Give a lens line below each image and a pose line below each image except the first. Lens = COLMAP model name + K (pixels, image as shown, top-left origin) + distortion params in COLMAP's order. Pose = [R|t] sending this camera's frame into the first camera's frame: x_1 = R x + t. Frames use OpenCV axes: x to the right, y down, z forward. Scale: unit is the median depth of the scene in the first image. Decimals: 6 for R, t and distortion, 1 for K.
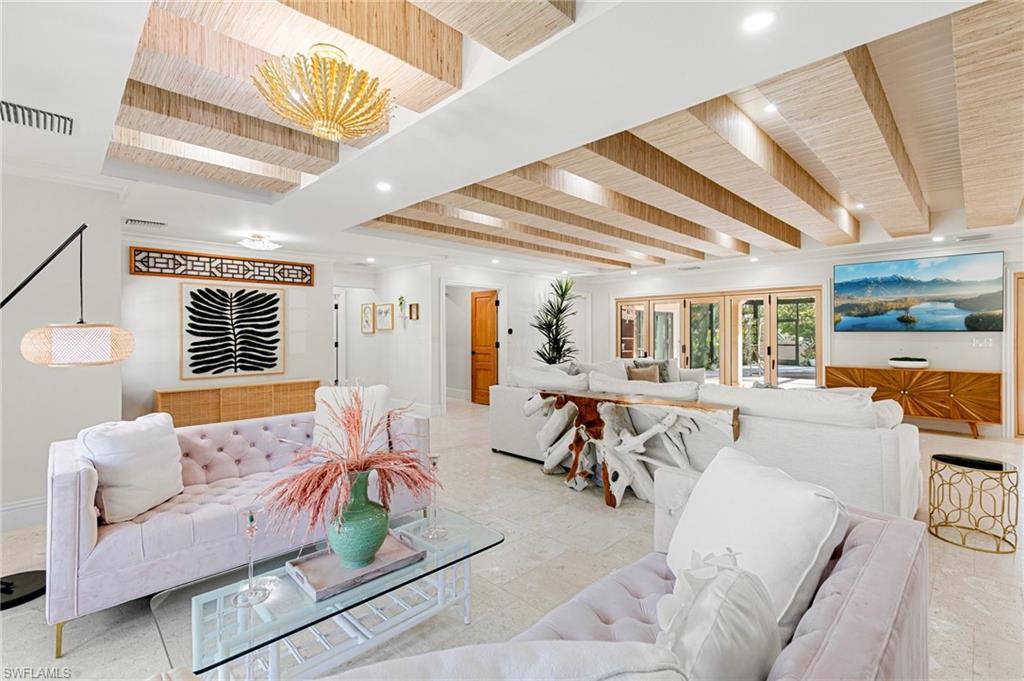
lens RADIAL K [[460.9, 0, 513.0], [0, 460.9, 338.2], [0, 0, 1]] dist [0.004541, 0.000368]
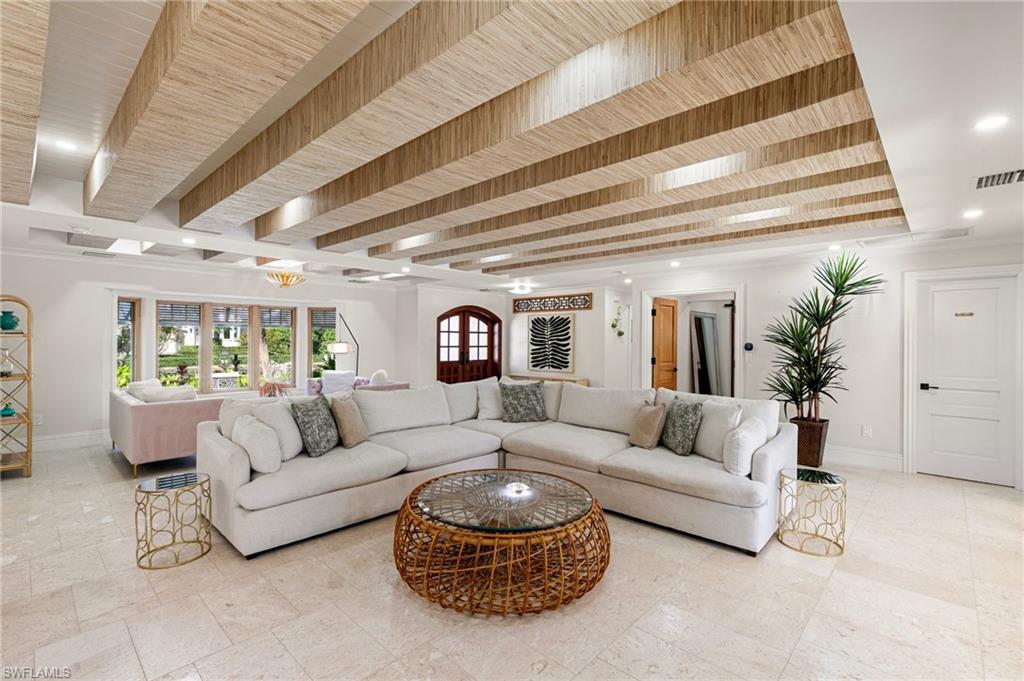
lens RADIAL K [[457.1, 0, 510.9], [0, 457.1, 340.2], [0, 0, 1]] dist [0.003324, 0.000535]
pose [[0.035584, 0.006854, -0.999343, 0.963273], [-0.017258, 0.999832, 0.006243, -0.031663], [0.999218, 0.017025, 0.035696, 0.807325]]
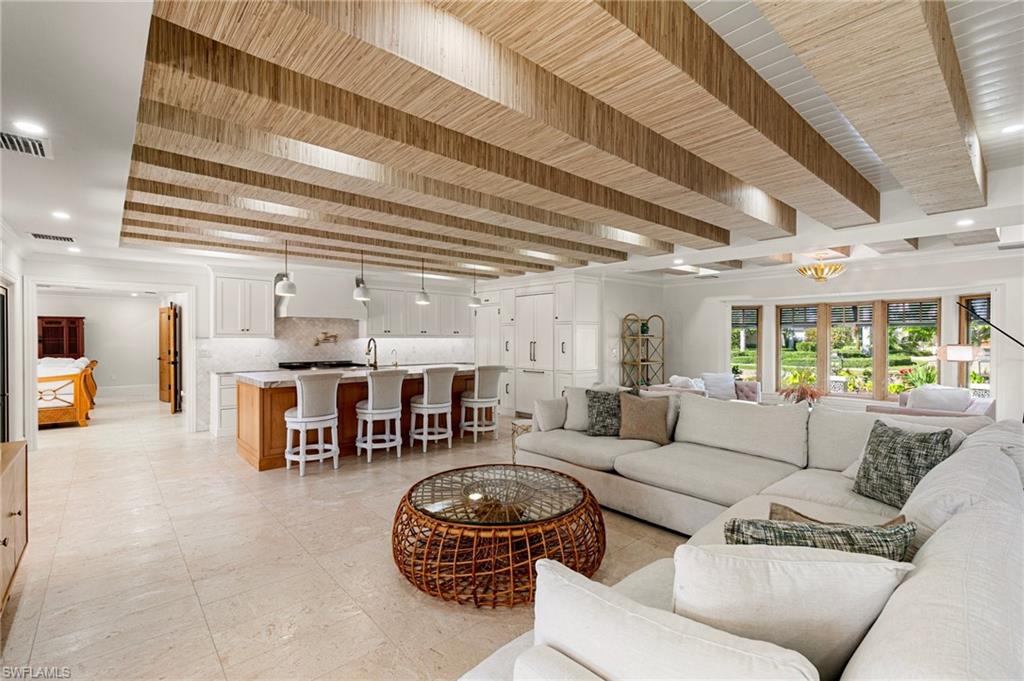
lens RADIAL K [[460.9, 0, 513.0], [0, 460.9, 338.2], [0, 0, 1]] dist [0.004541, 0.000368]
pose [[-0.998461, 0.003484, 0.055341, 0.456234], [0.004016, 0.999947, 0.009490, -0.032369], [-0.055305, 0.009698, -0.998422, 1.305501]]
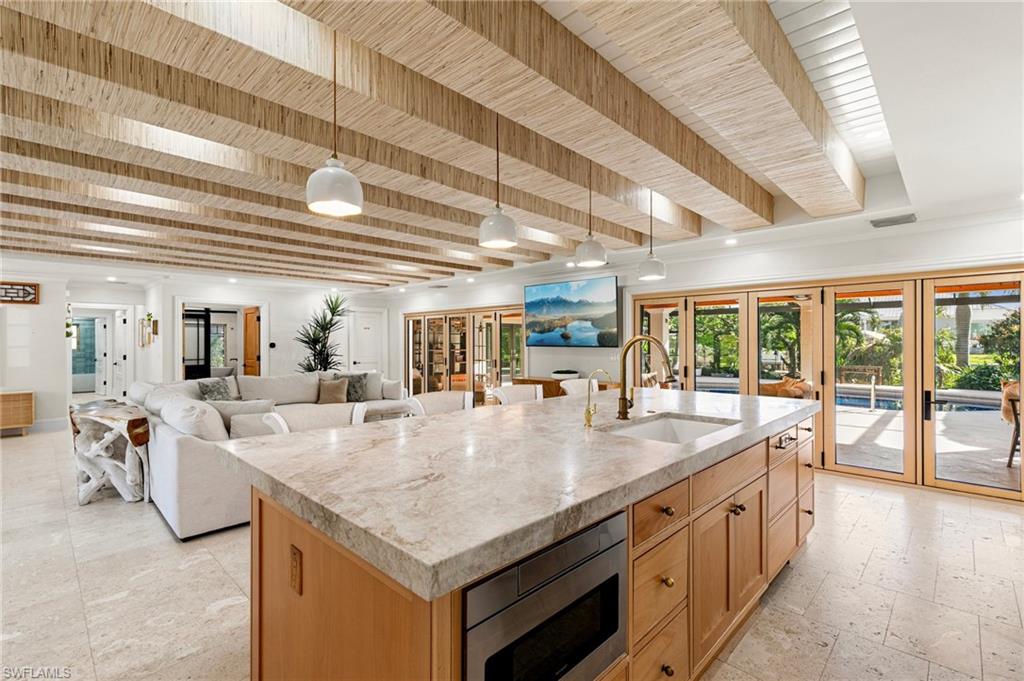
lens RADIAL K [[457.1, 0, 510.9], [0, 457.1, 340.2], [0, 0, 1]] dist [0.003324, 0.000535]
pose [[0.999736, -0.000289, 0.022965, 0.706317], [0.000608, 0.999903, -0.013883, -0.015466], [-0.022959, 0.013893, 0.999640, -0.095133]]
